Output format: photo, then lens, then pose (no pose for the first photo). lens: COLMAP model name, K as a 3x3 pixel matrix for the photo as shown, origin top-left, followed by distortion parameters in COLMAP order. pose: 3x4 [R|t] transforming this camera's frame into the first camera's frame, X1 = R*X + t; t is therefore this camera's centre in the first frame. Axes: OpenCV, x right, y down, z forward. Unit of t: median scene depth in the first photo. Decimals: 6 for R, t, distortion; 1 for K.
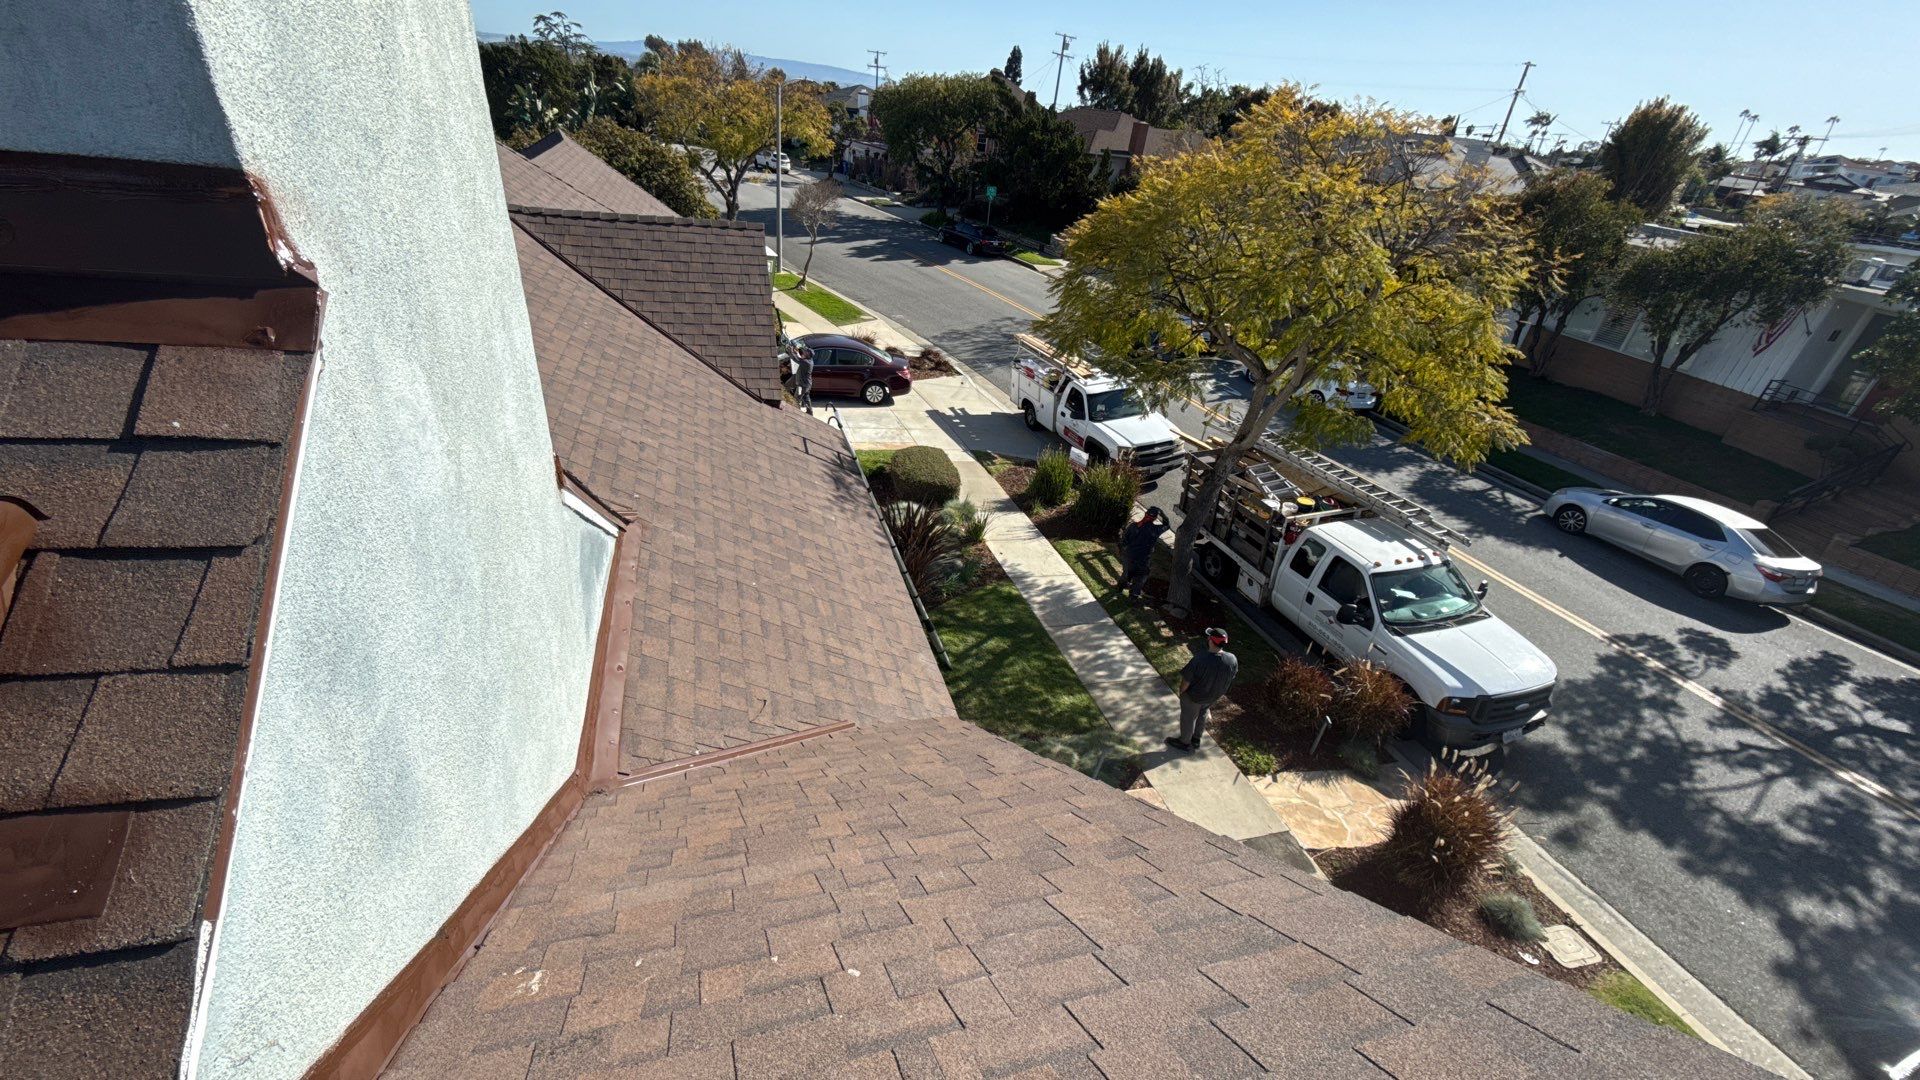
lens RADIAL K [[762.4, 0, 962.0], [0, 762.4, 534.6], [0, 0, 1]] dist [-0.000217, -0.000918]
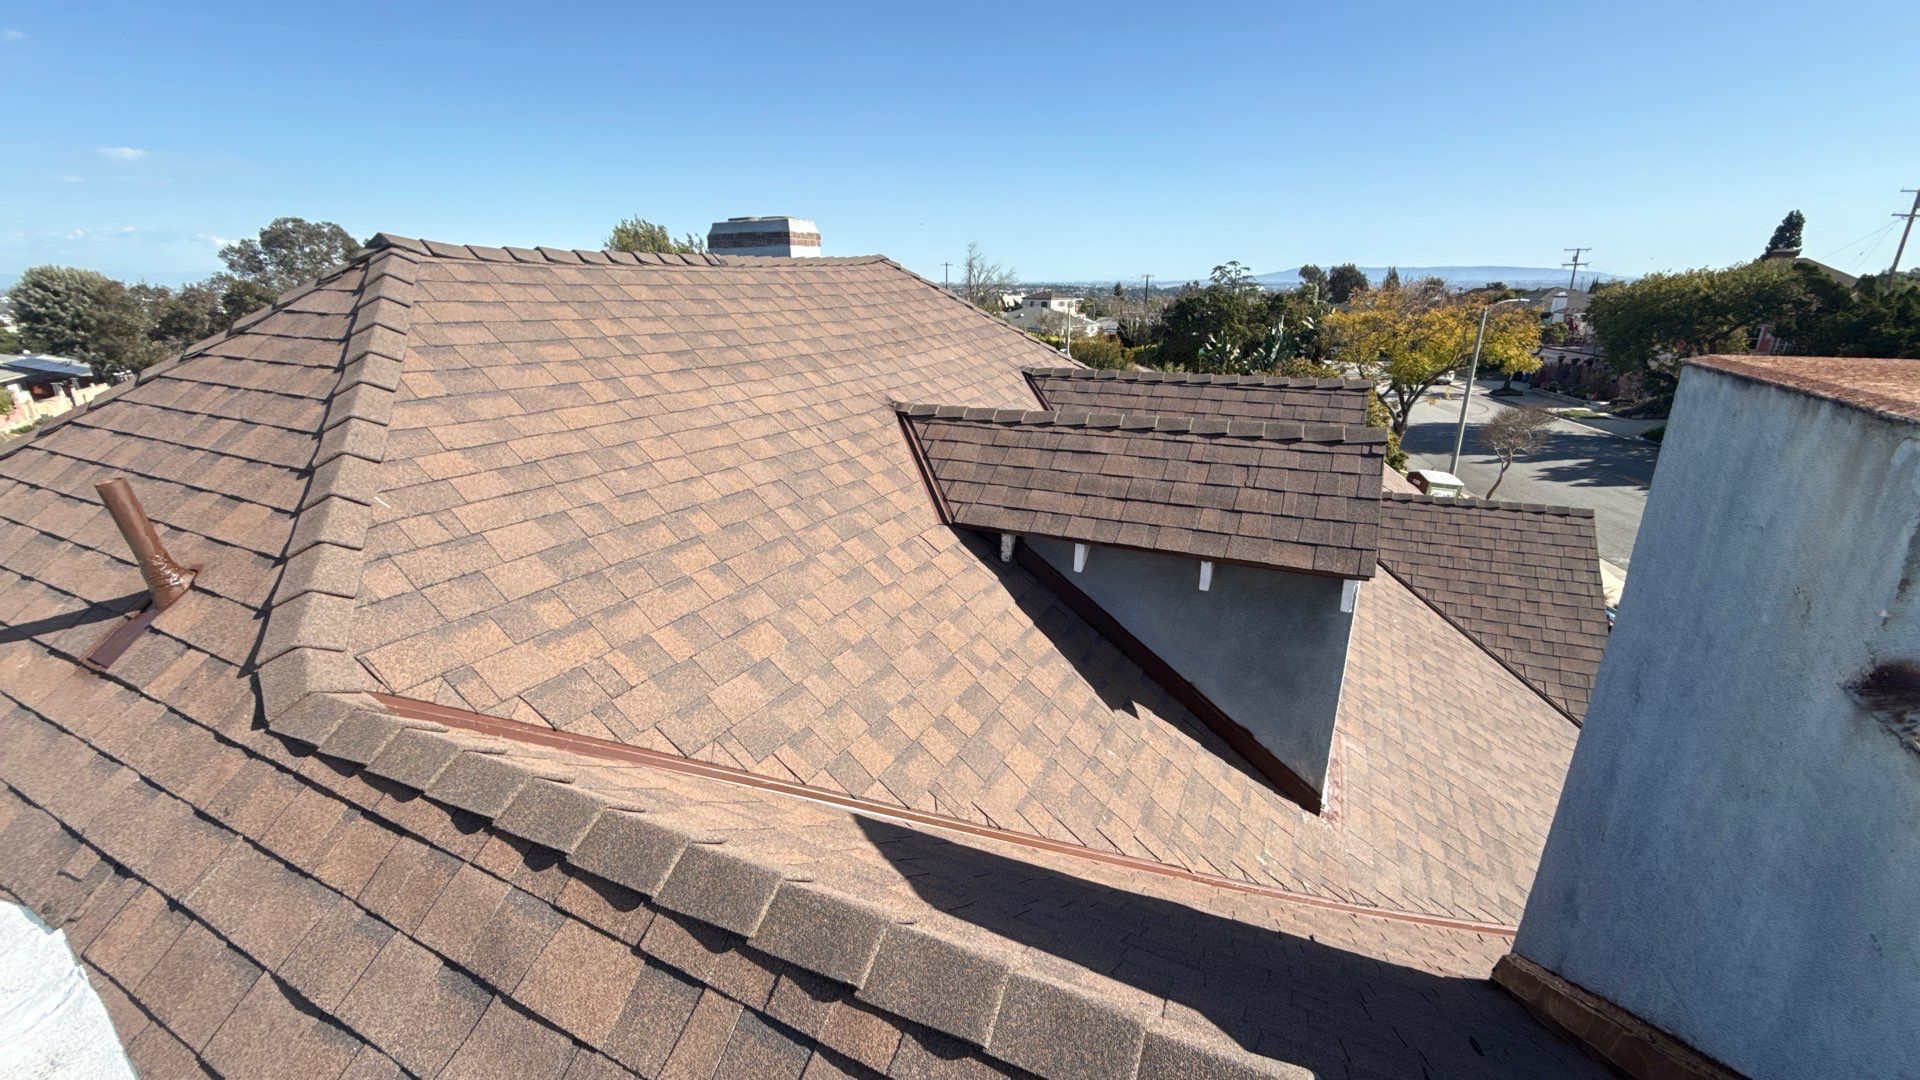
lens RADIAL K [[762.4, 0, 962.0], [0, 762.4, 534.6], [0, 0, 1]] dist [-0.000217, -0.000918]
pose [[0.739643, 0.090295, -0.666914, -0.079846], [-0.248593, 0.957532, -0.146060, -0.031963], [0.625403, 0.273823, 0.730679, -0.016770]]
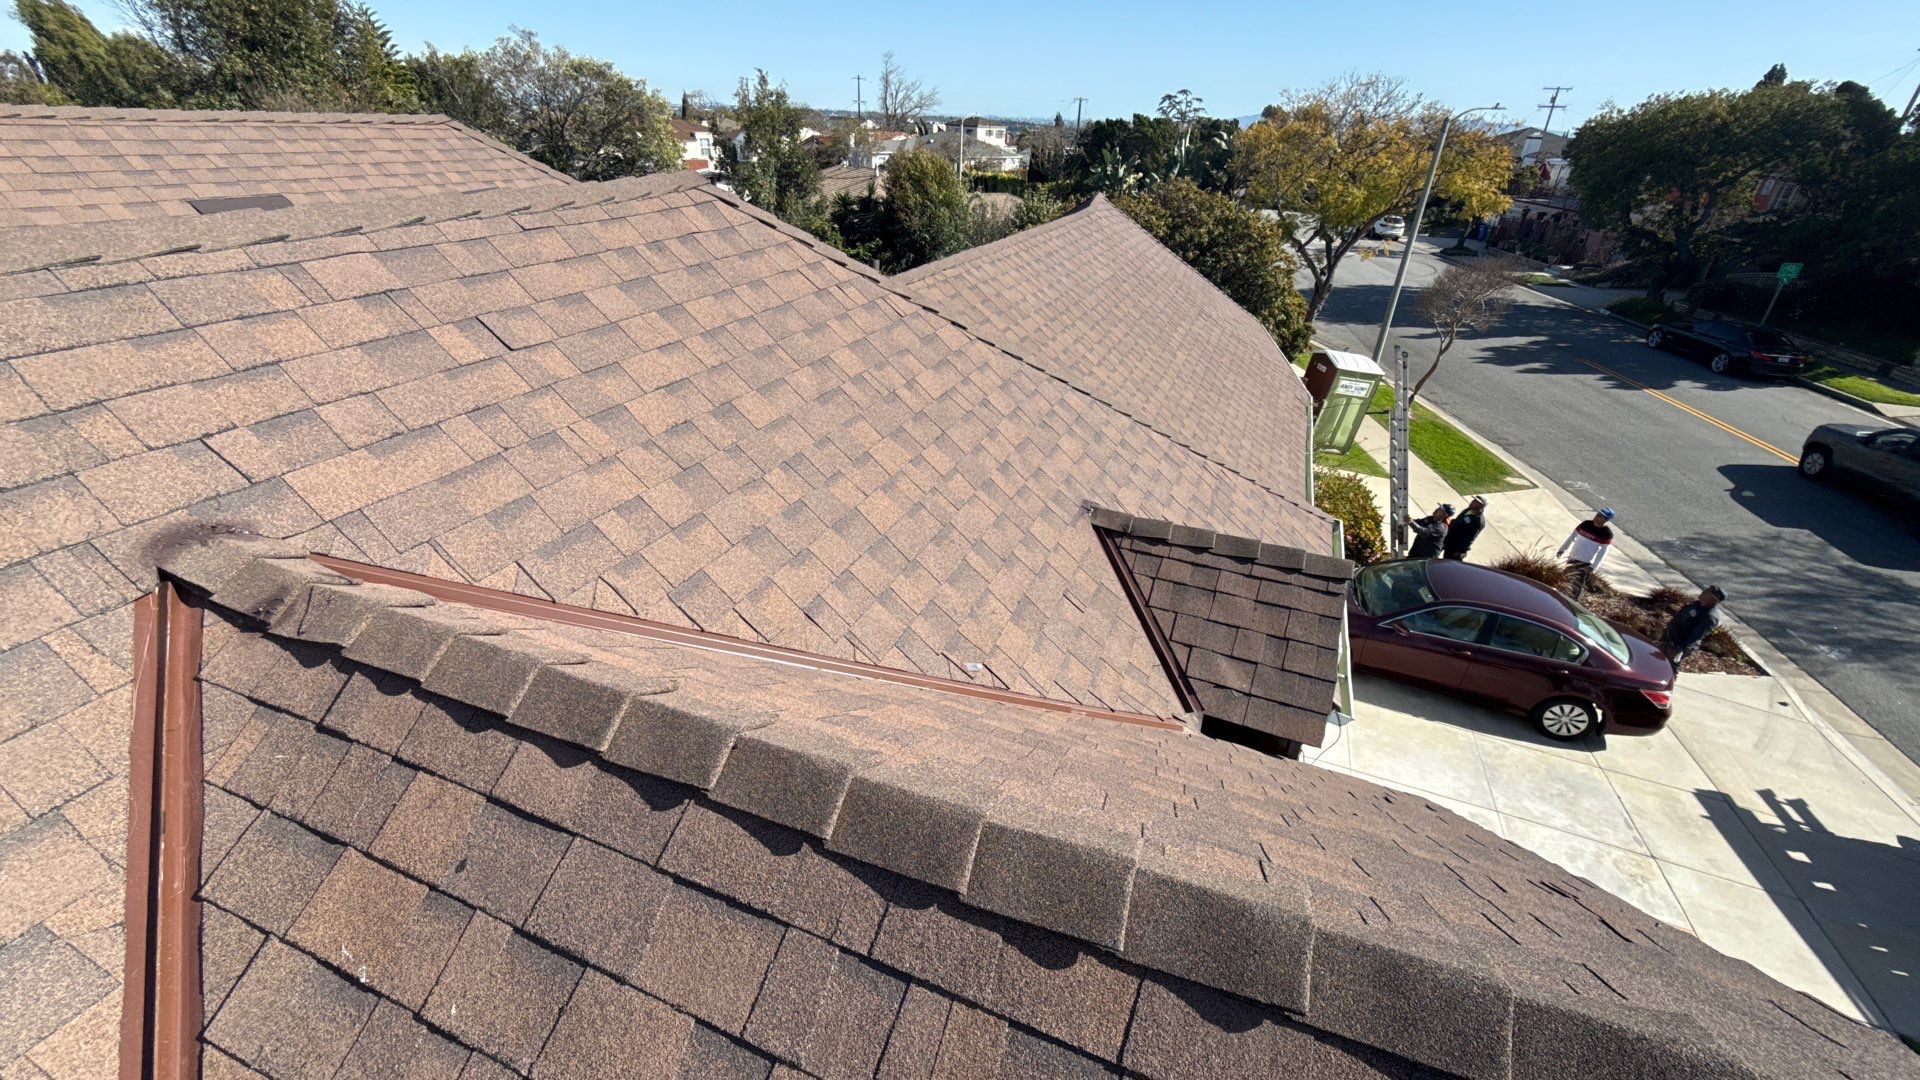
lens RADIAL K [[762.4, 0, 962.0], [0, 762.4, 534.6], [0, 0, 1]] dist [-0.000217, -0.000918]
pose [[0.780772, 0.216845, -0.585980, -0.124102], [-0.258241, 0.965988, 0.013383, -0.165383], [0.568952, 0.140875, 0.810215, 0.324677]]
